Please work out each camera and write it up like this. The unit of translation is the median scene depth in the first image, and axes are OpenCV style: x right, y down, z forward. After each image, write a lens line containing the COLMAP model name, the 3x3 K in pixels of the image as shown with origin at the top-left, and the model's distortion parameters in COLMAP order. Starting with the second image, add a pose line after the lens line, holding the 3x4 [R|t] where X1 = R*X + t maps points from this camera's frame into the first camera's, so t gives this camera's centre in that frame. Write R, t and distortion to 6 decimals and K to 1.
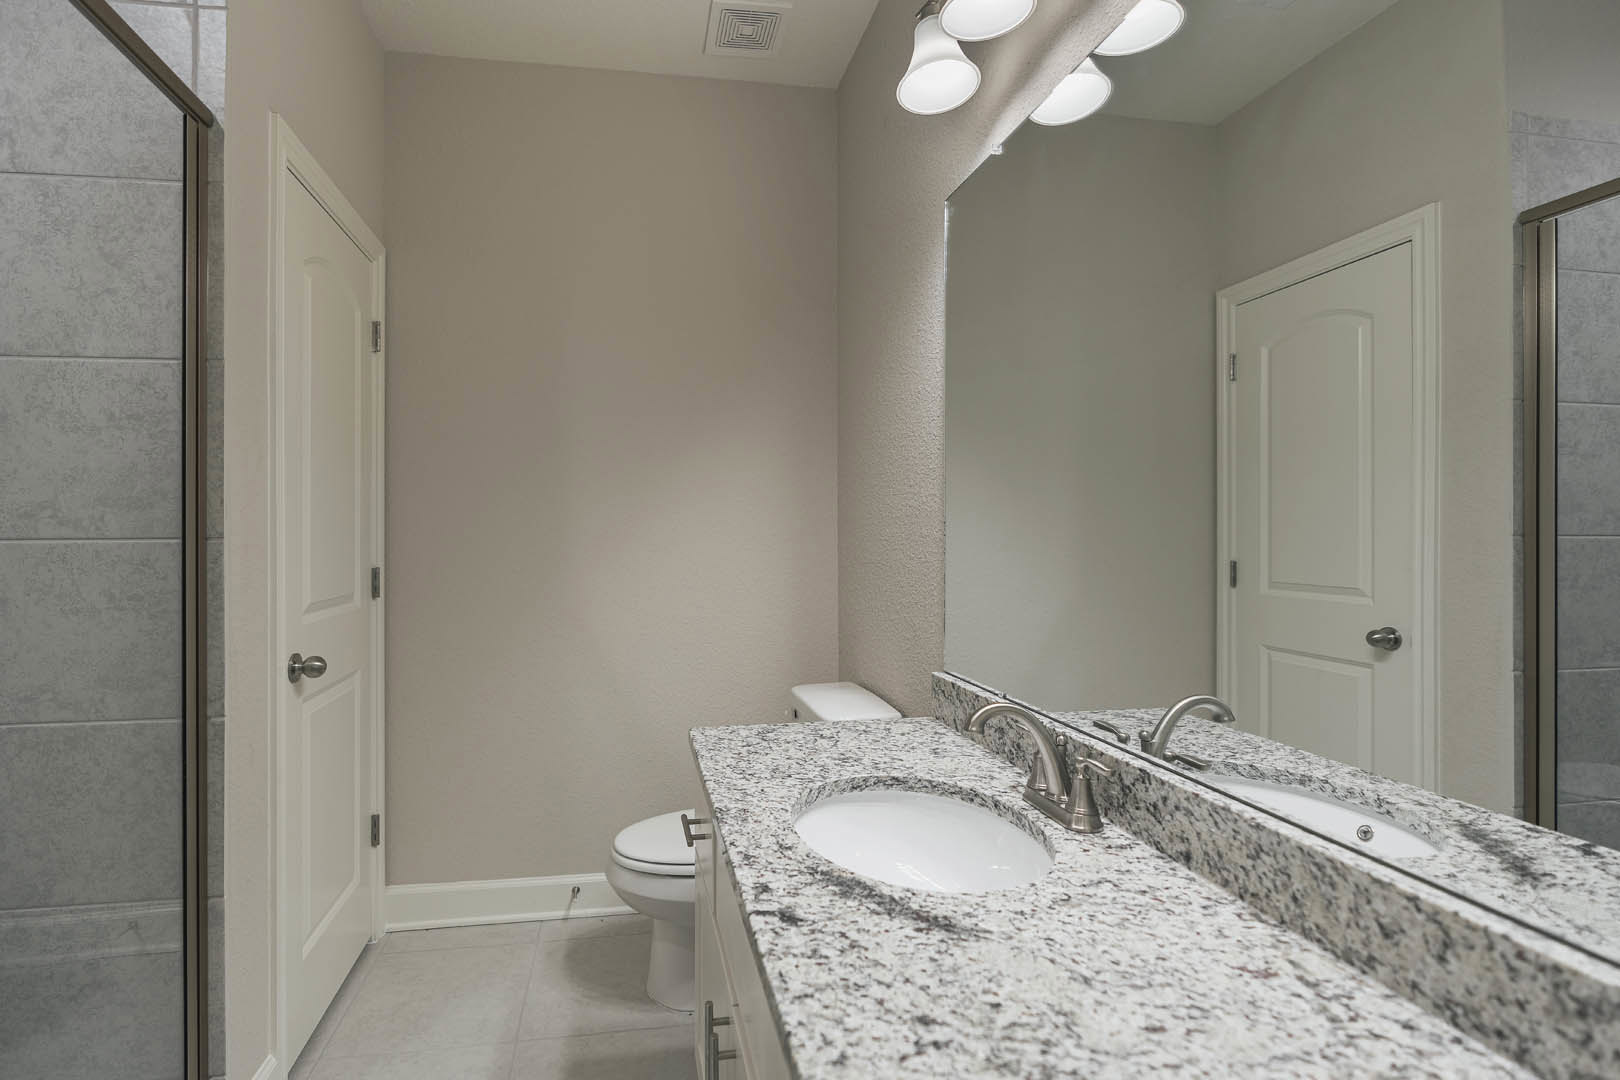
lens RADIAL K [[739.6, 0, 722.9], [0, 739.6, 540.5], [0, 0, 1]] dist [-0.009275, 0.002719]
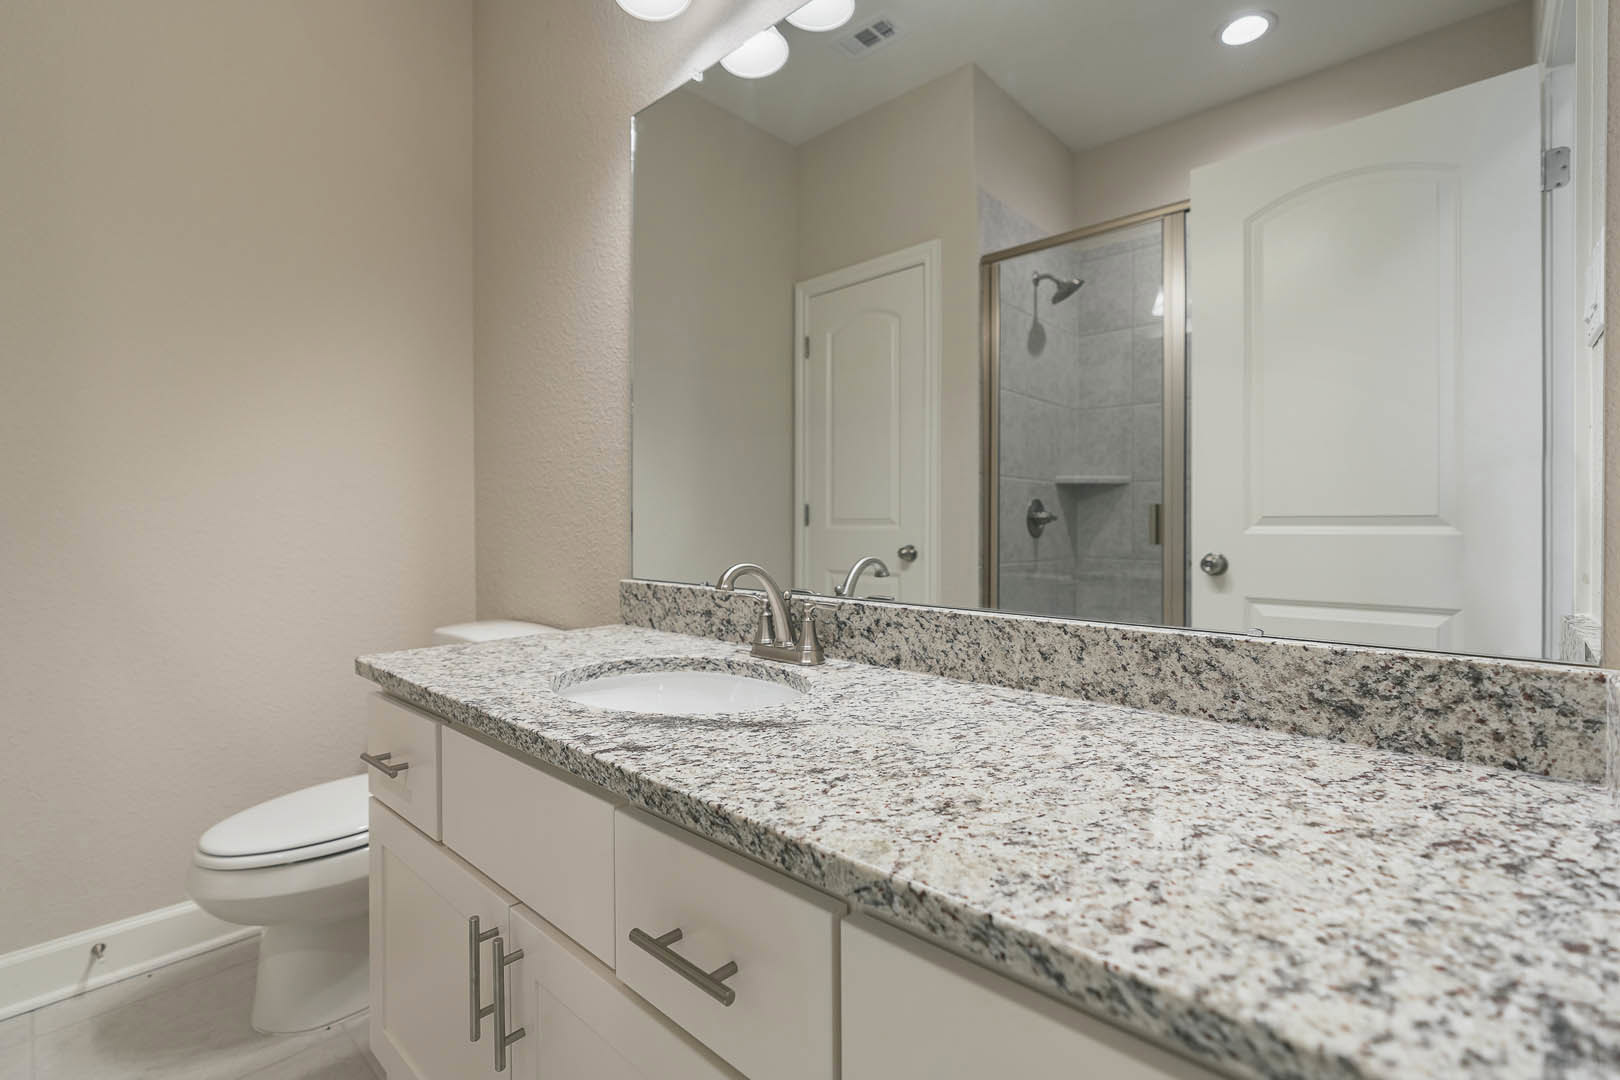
lens RADIAL K [[747.1, 0, 782.2], [0, 747.1, 536.1], [0, 0, 1]] dist [-0.010006, 0.000722]
pose [[0.788239, -0.007140, 0.615327, -0.310419], [0.003163, 0.999966, 0.007552, 0.202151], [-0.615361, -0.004006, 0.788236, 0.107265]]
